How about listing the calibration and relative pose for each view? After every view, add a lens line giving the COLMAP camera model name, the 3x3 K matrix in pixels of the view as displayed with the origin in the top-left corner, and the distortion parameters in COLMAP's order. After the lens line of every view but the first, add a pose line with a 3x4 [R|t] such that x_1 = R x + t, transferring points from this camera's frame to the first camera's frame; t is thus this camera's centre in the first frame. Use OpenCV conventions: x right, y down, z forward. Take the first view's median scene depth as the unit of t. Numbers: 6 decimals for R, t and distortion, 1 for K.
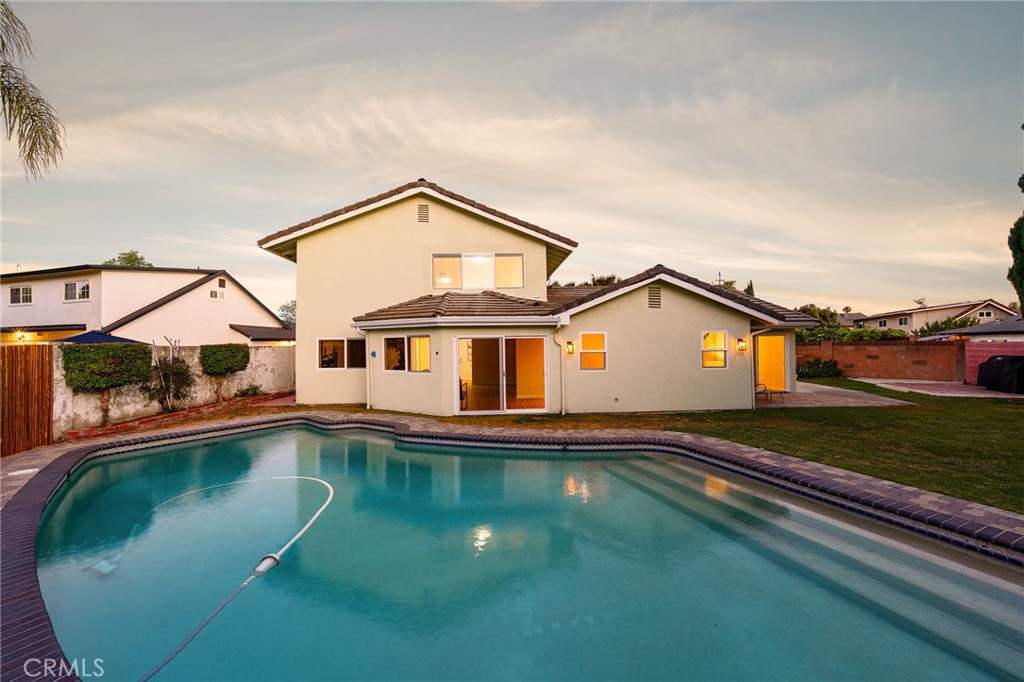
lens RADIAL K [[399.7, 0, 512.0], [0, 399.7, 341.0], [0, 0, 1]] dist [-0.002950, -0.000265]
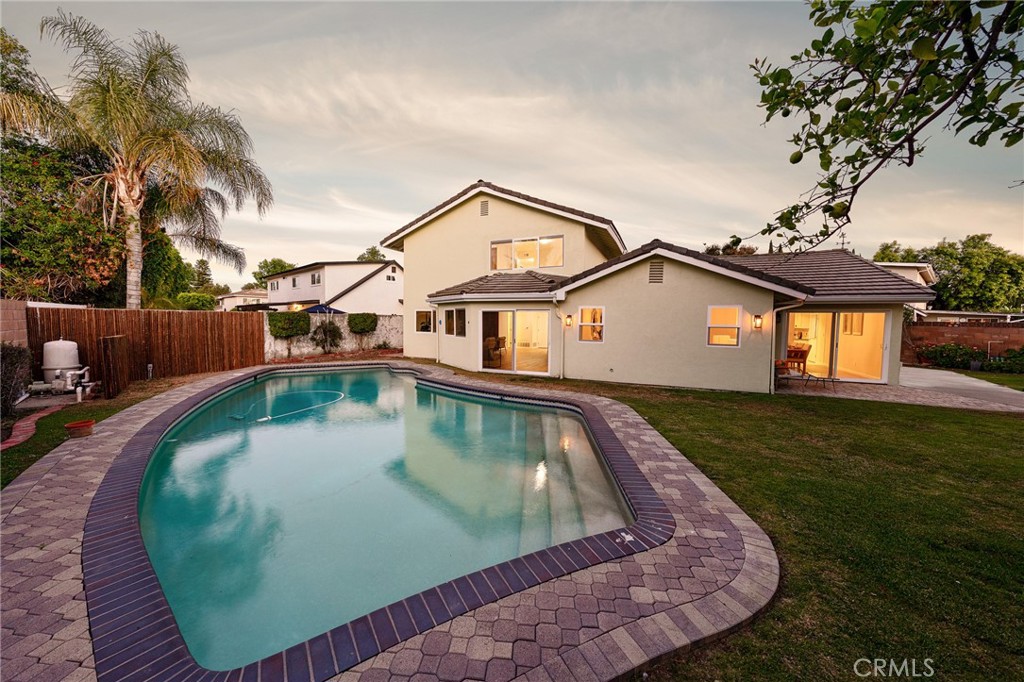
lens RADIAL K [[399.7, 0, 512.0], [0, 399.7, 341.0], [0, 0, 1]] dist [-0.002950, -0.000265]
pose [[0.877194, 0.046951, -0.477835, 0.521426], [-0.014284, 0.997319, 0.071771, -0.004089], [0.479924, -0.056132, 0.875513, -0.059244]]
